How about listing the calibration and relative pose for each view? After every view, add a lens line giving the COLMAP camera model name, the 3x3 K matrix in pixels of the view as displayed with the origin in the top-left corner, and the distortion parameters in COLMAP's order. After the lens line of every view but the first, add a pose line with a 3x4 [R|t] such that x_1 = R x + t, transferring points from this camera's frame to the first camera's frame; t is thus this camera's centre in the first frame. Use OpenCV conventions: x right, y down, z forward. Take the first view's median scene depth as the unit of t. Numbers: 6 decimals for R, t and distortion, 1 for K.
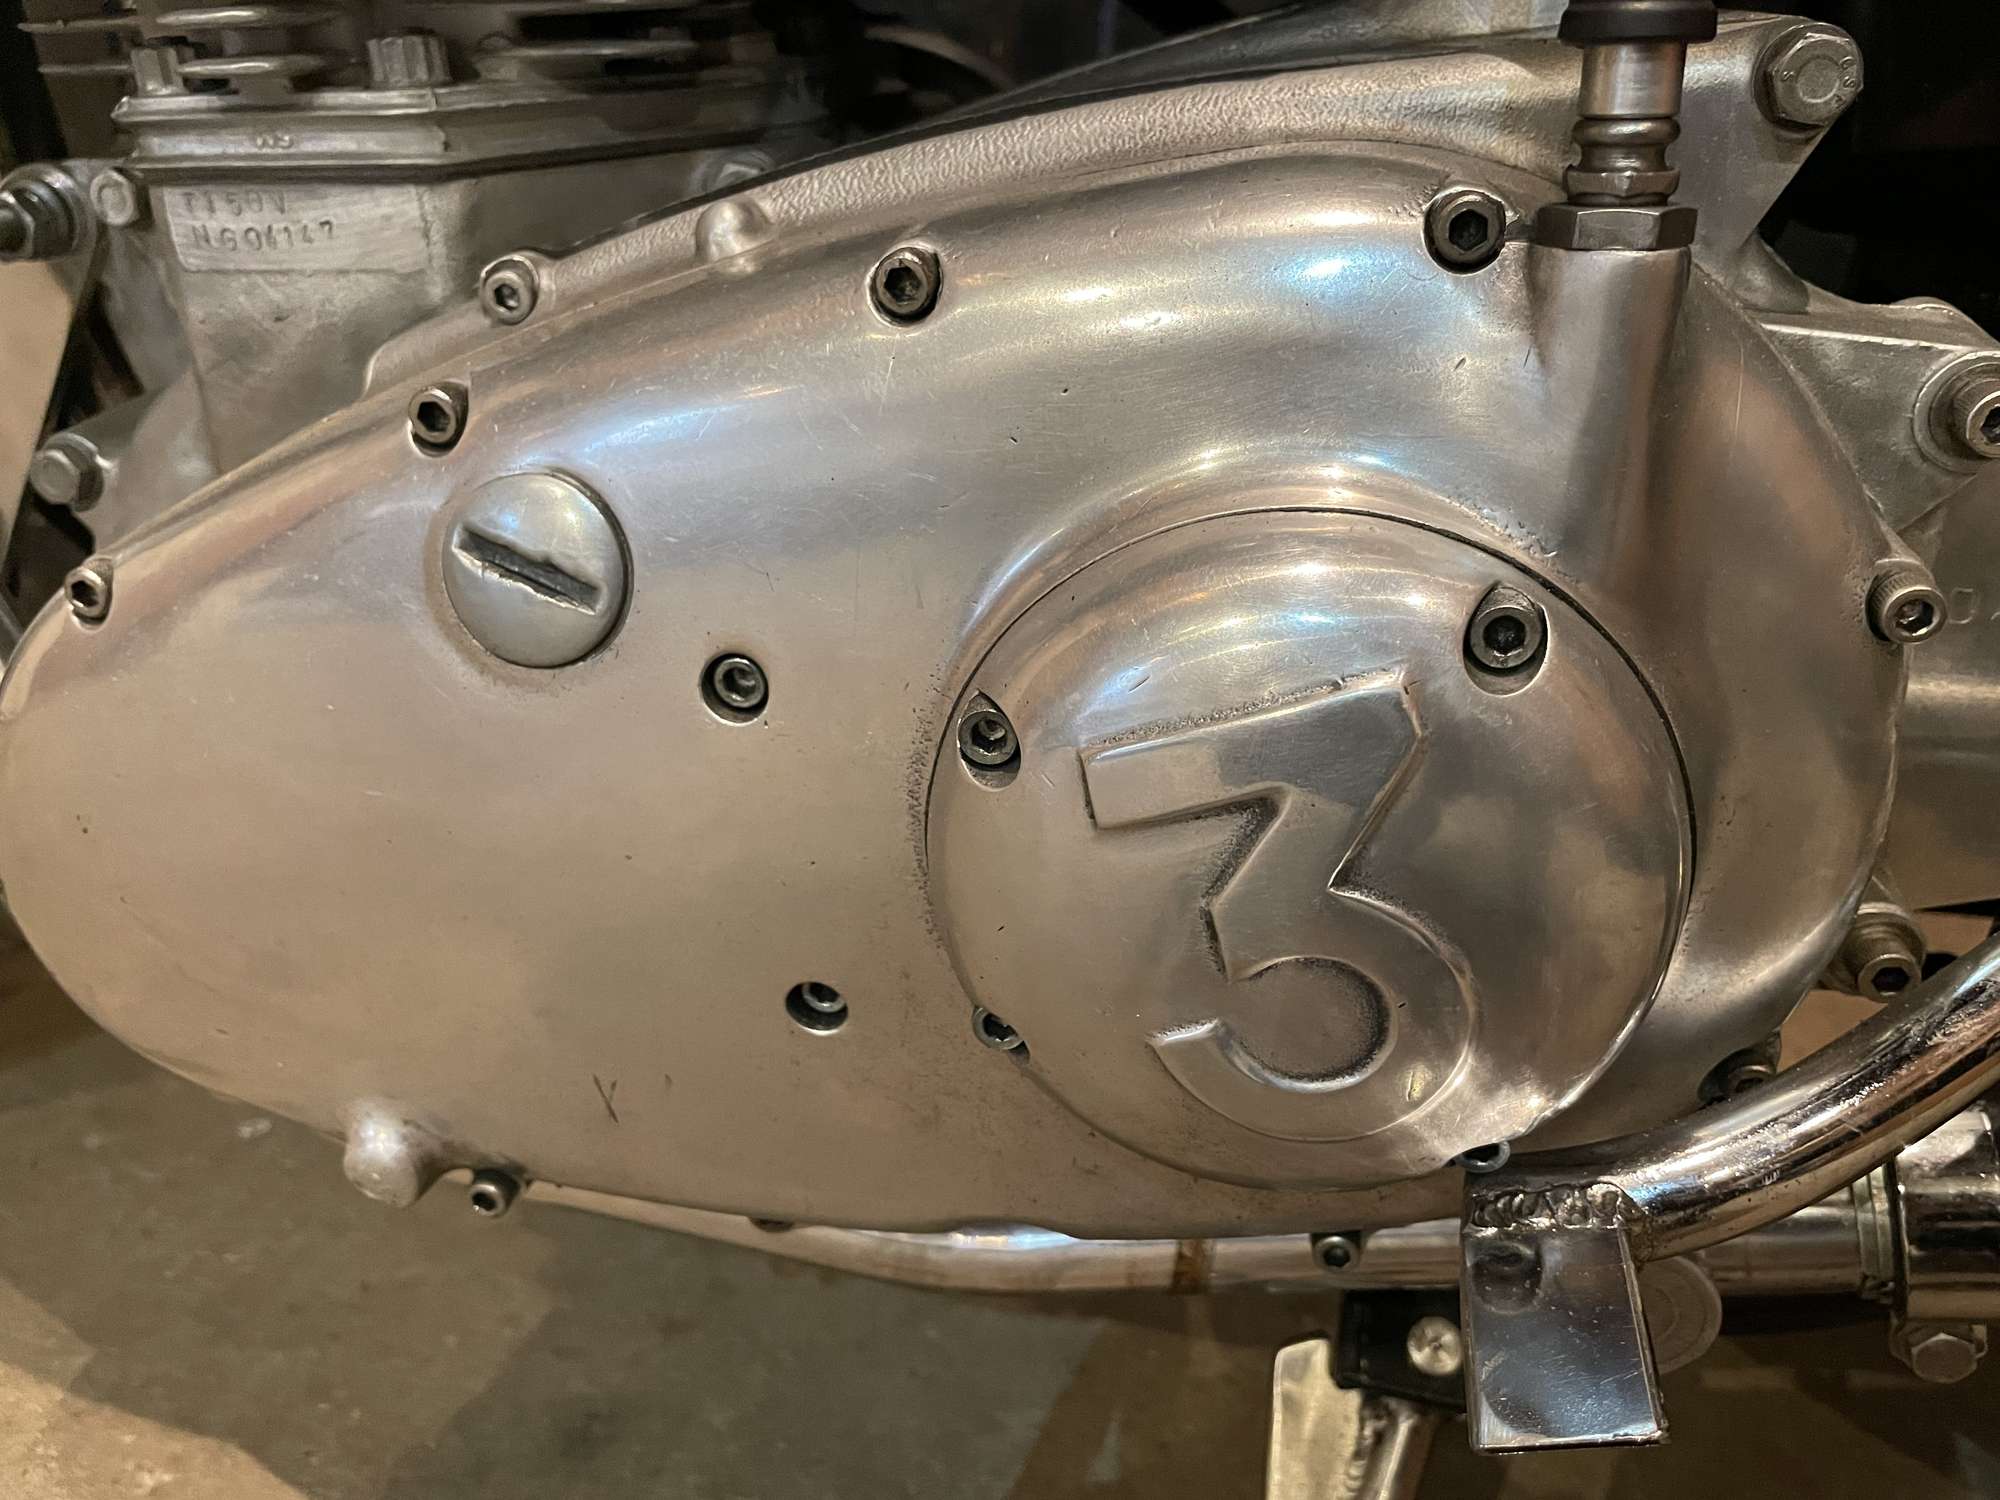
lens RADIAL K [[1553.1, 0, 1004.9], [0, 1553.1, 751.0], [0, 0, 1]] dist [0.069565, -0.114198]
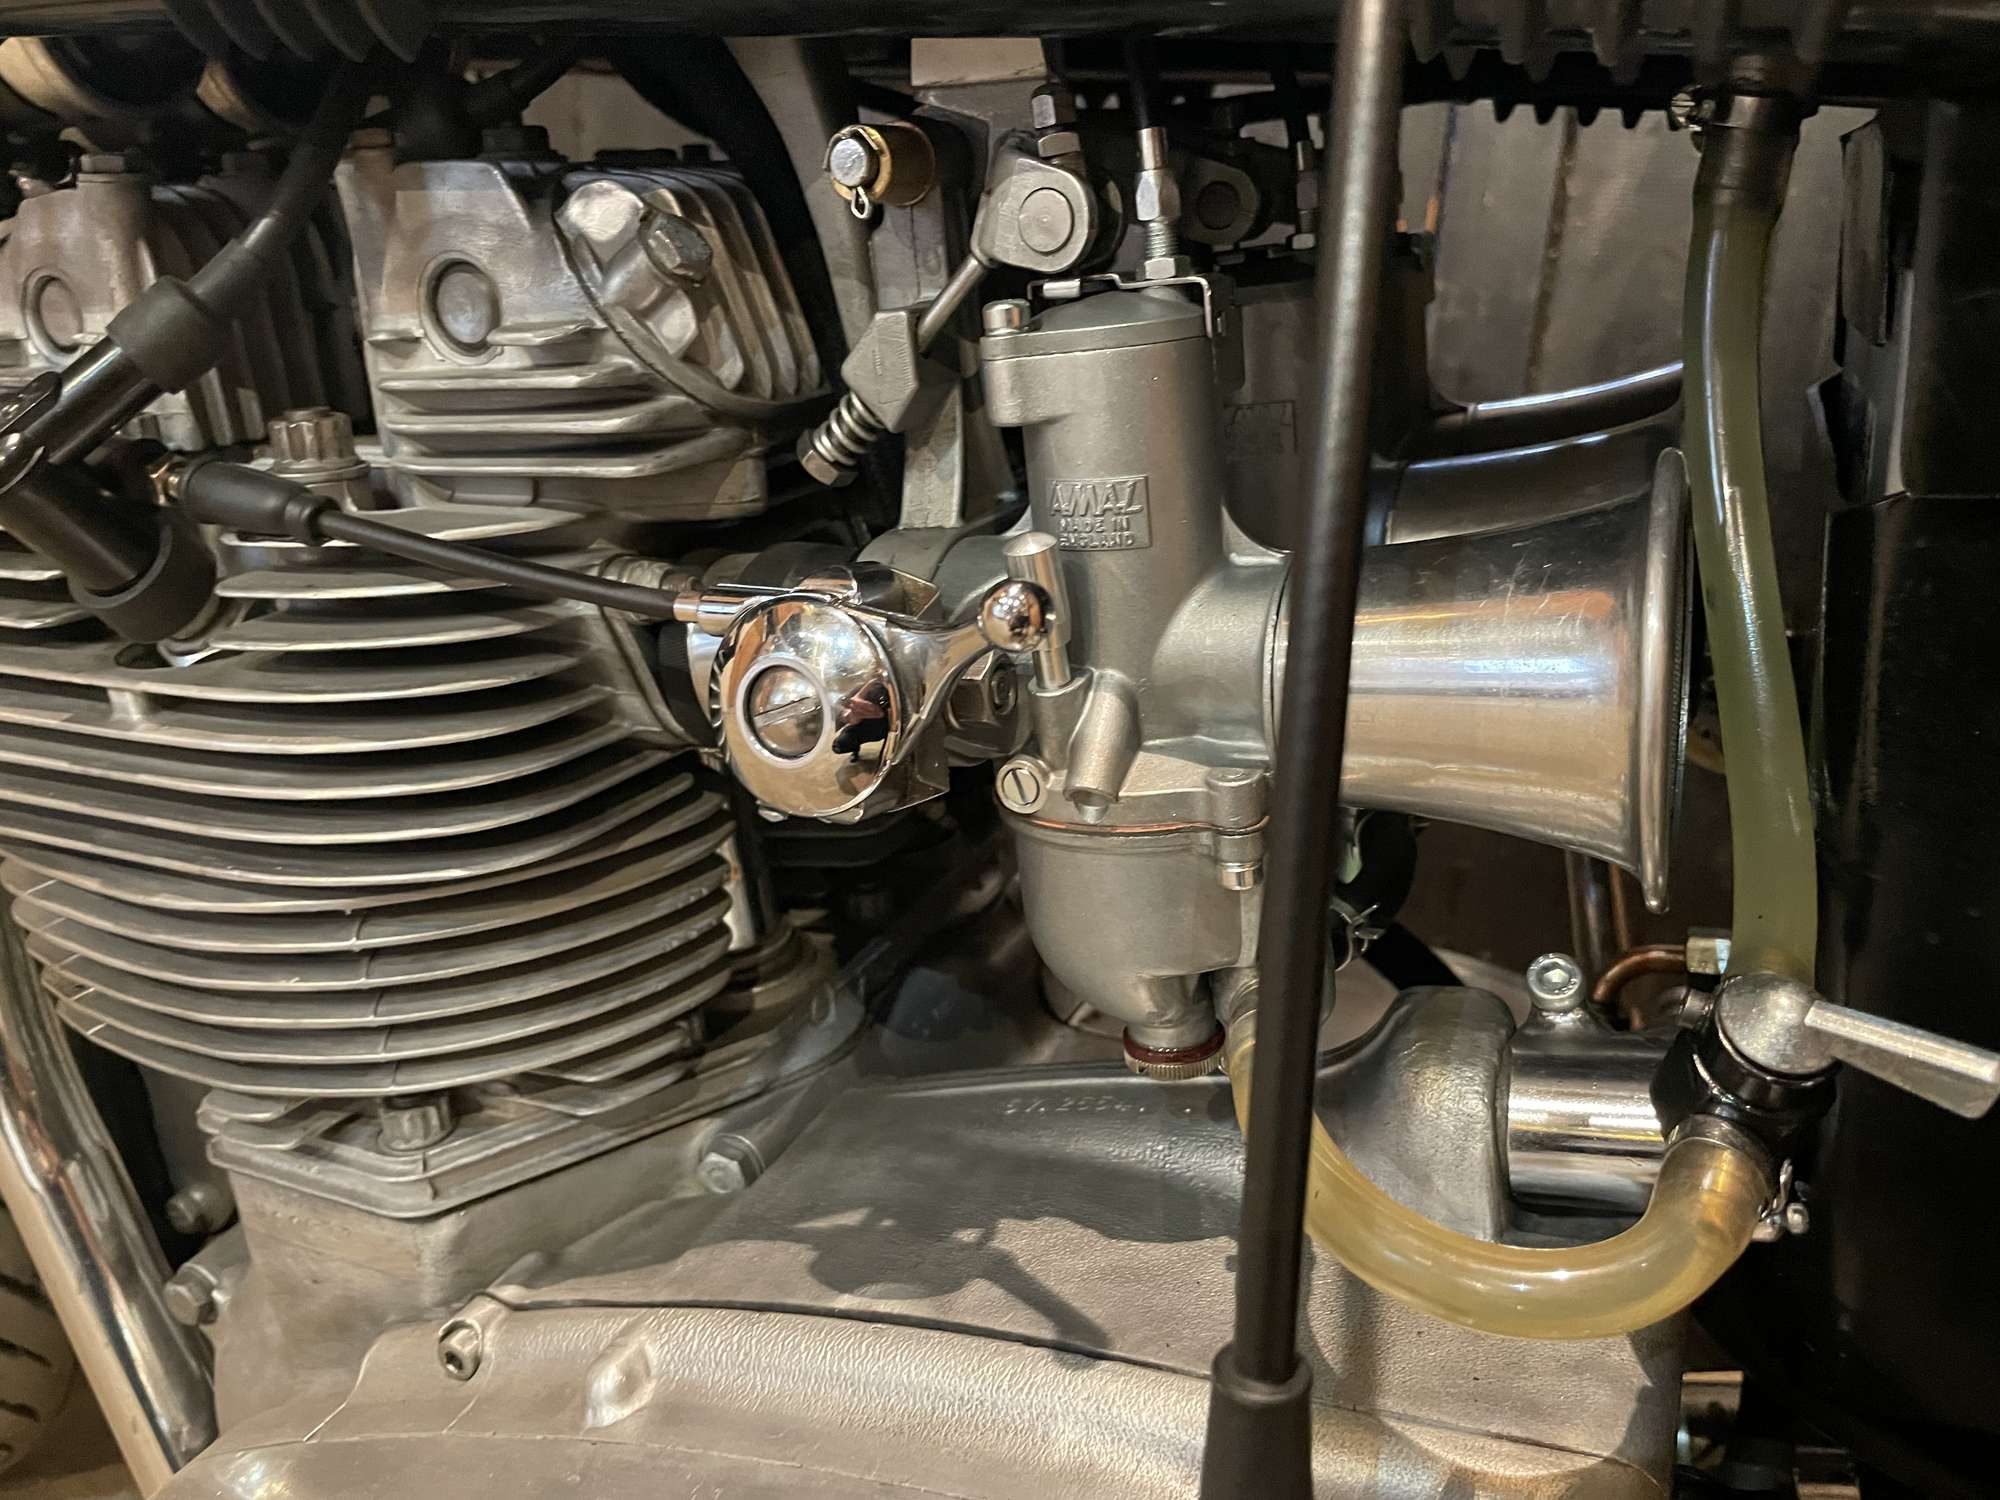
lens RADIAL K [[1553.1, 0, 1009.8], [0, 1553.1, 750.0], [0, 0, 1]] dist [0.069565, -0.114198]
pose [[0.964172, 0.066086, -0.256914, 0.363817], [-0.091426, 0.991920, -0.087960, -0.753350], [0.249025, 0.108297, 0.962423, -0.017117]]
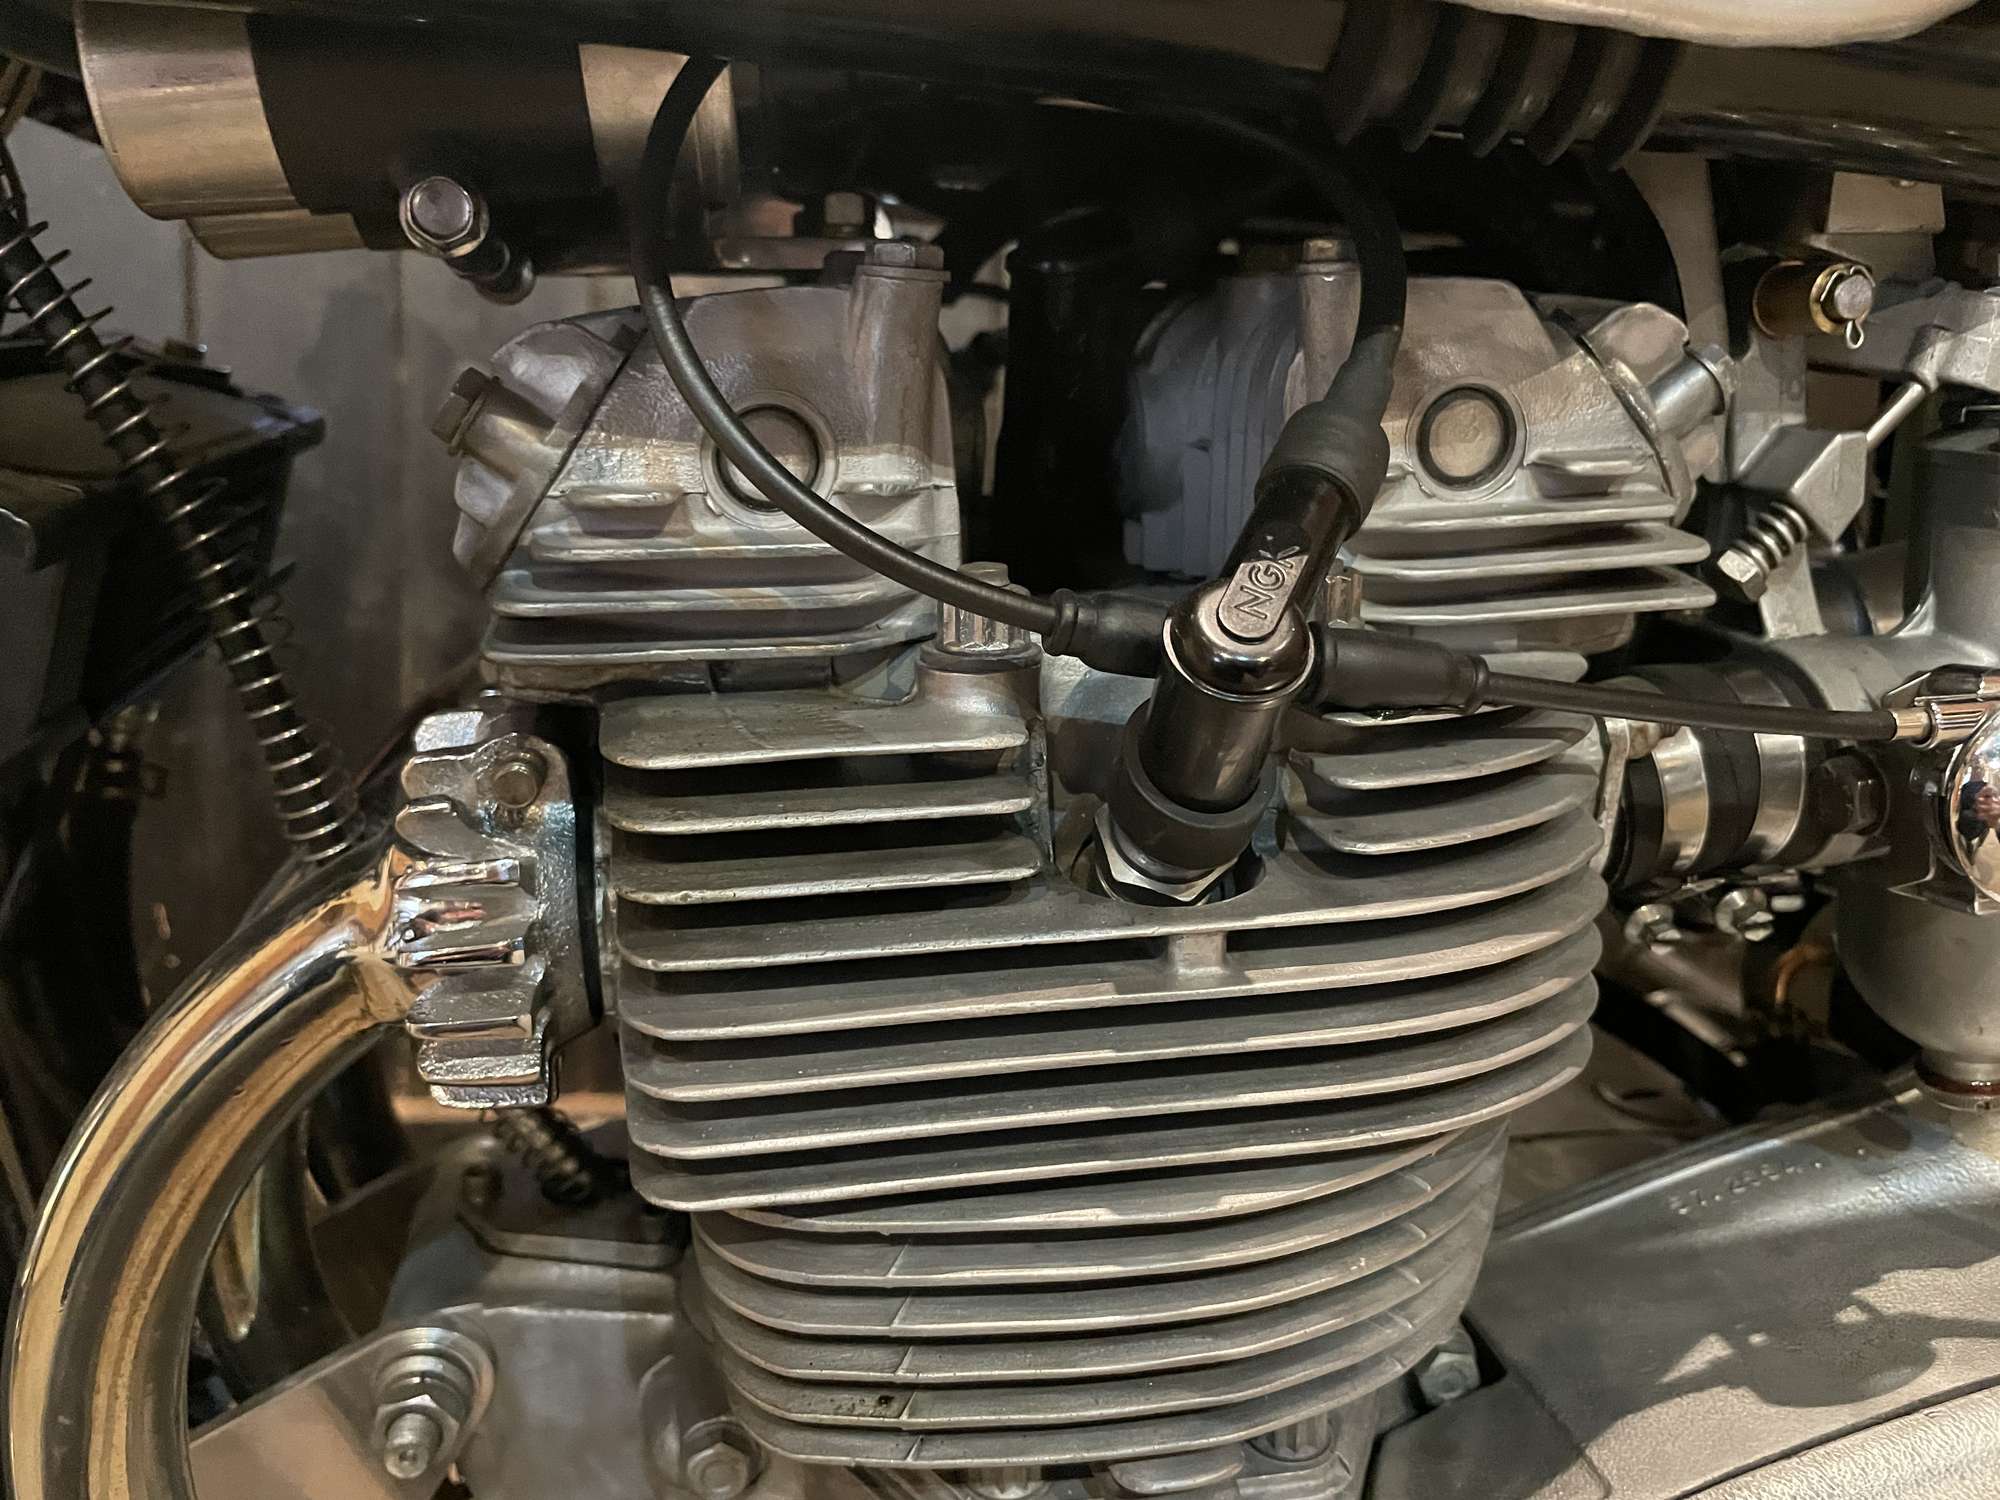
lens RADIAL K [[1553.1, 0, 930.2], [0, 1553.1, 736.3], [0, 0, 1]] dist [0.069565, -0.114198]
pose [[0.949050, -0.078475, 0.305198, -0.975965], [0.135652, 0.975907, -0.170893, -0.819290], [-0.284434, 0.203587, 0.936830, 0.130982]]
